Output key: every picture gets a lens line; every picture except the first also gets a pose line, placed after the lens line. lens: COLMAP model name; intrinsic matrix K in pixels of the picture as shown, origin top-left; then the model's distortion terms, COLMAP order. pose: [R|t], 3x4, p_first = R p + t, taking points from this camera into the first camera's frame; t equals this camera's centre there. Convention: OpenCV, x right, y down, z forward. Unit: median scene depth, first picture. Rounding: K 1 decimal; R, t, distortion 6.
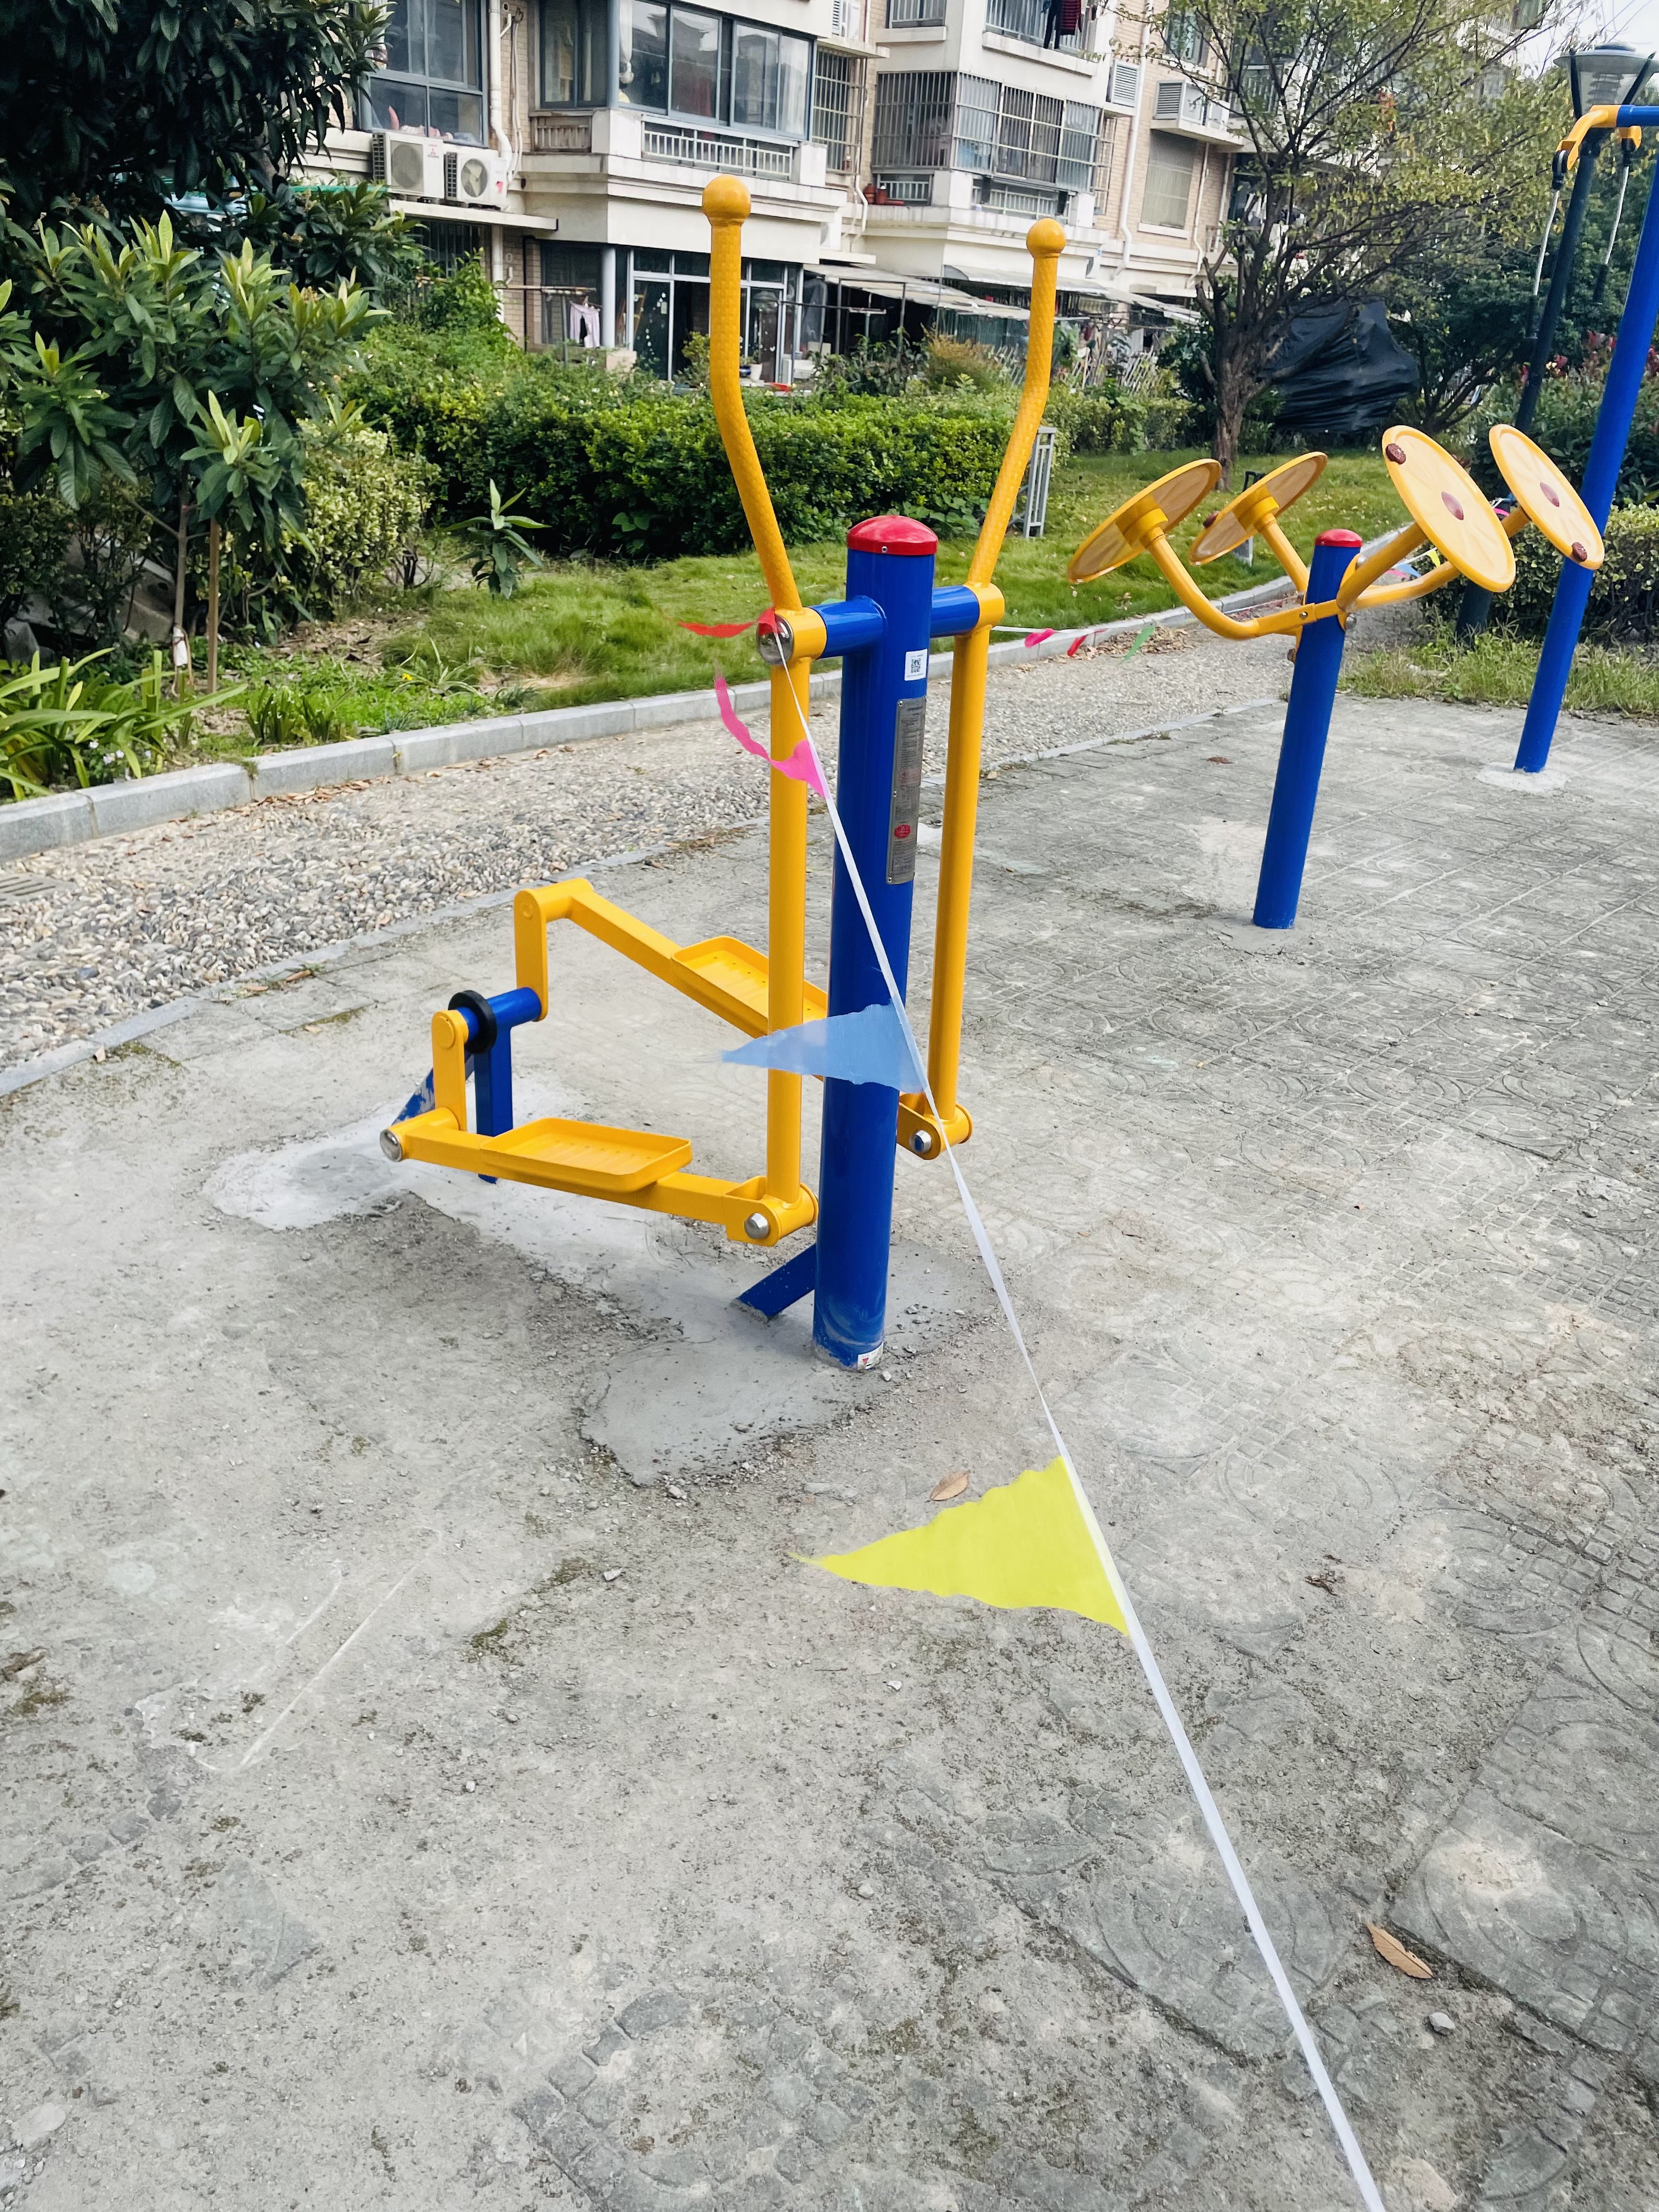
lens RADIAL K [[1713.4, 0, 829.5], [0, 1713.4, 1106.0], [0, 0, 1]] dist [0.079628, -0.098964]
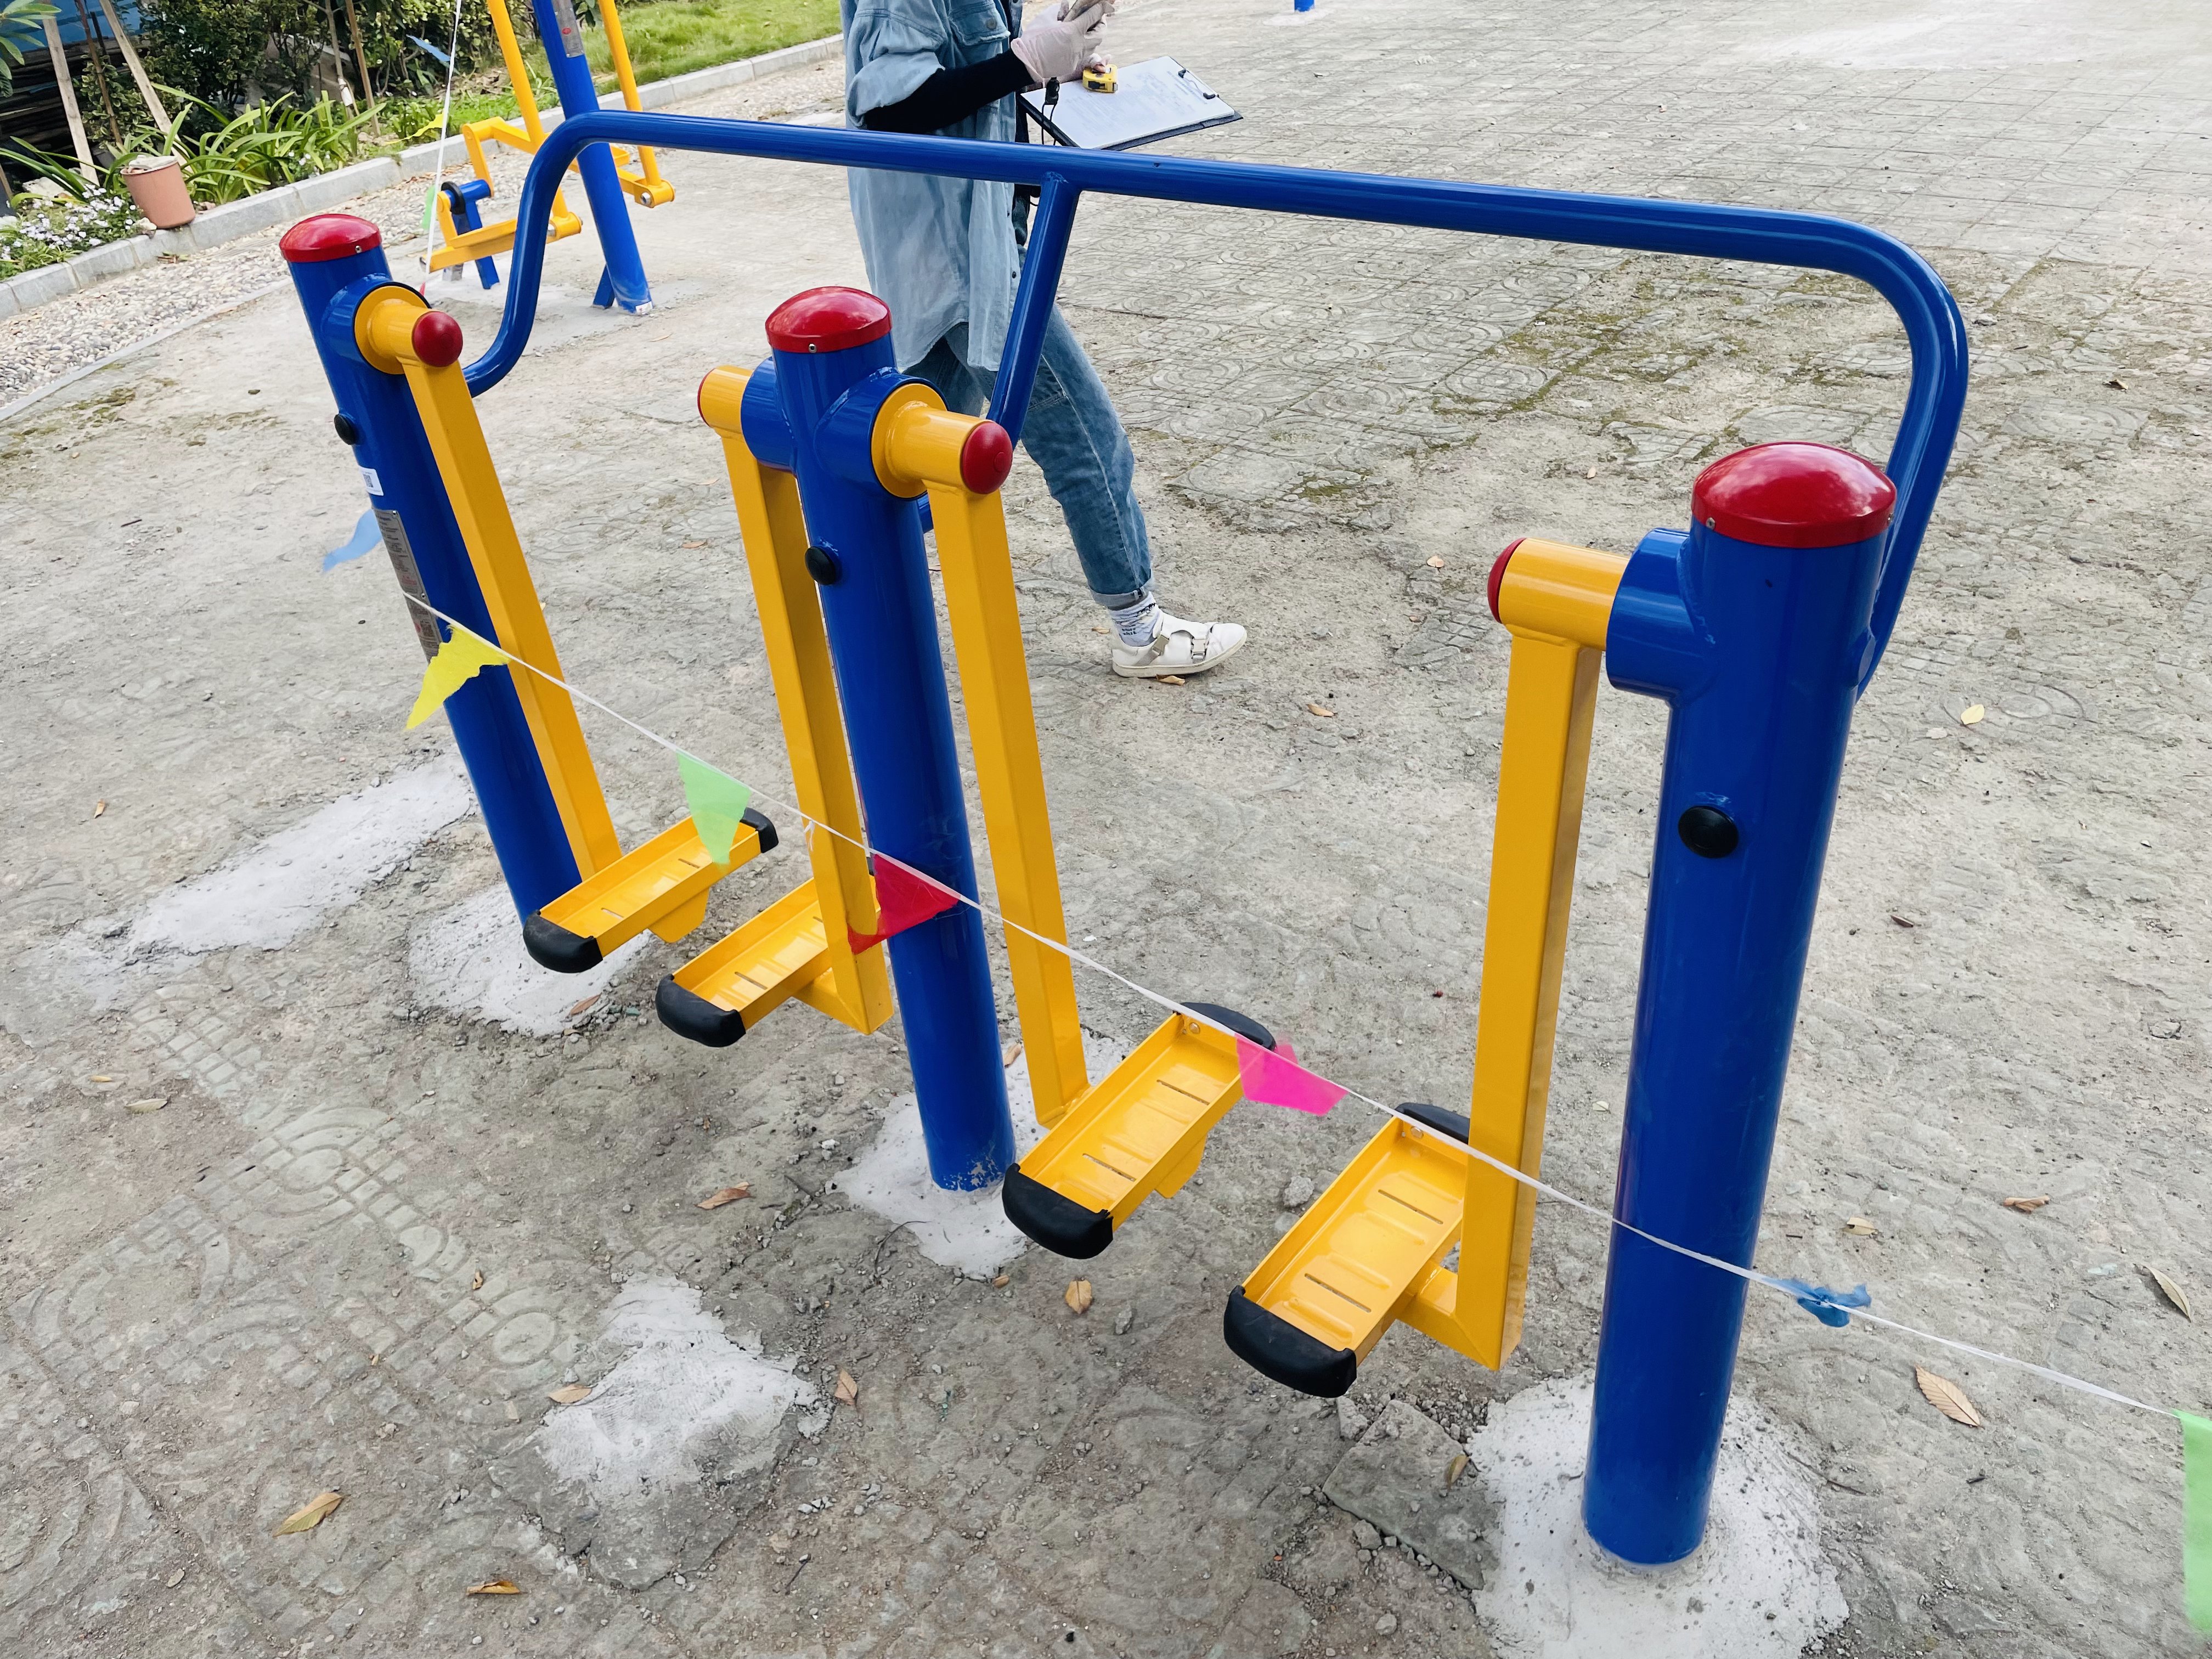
lens RADIAL K [[1713.4, 0, 1066.4], [0, 1713.4, 830.1], [0, 0, 1]] dist [0.079628, -0.098964]
pose [[0.985187, -0.145010, -0.091536, 0.285767], [0.156938, 0.977571, 0.140445, 0.248575], [0.069117, -0.152730, 0.985848, -0.527043]]
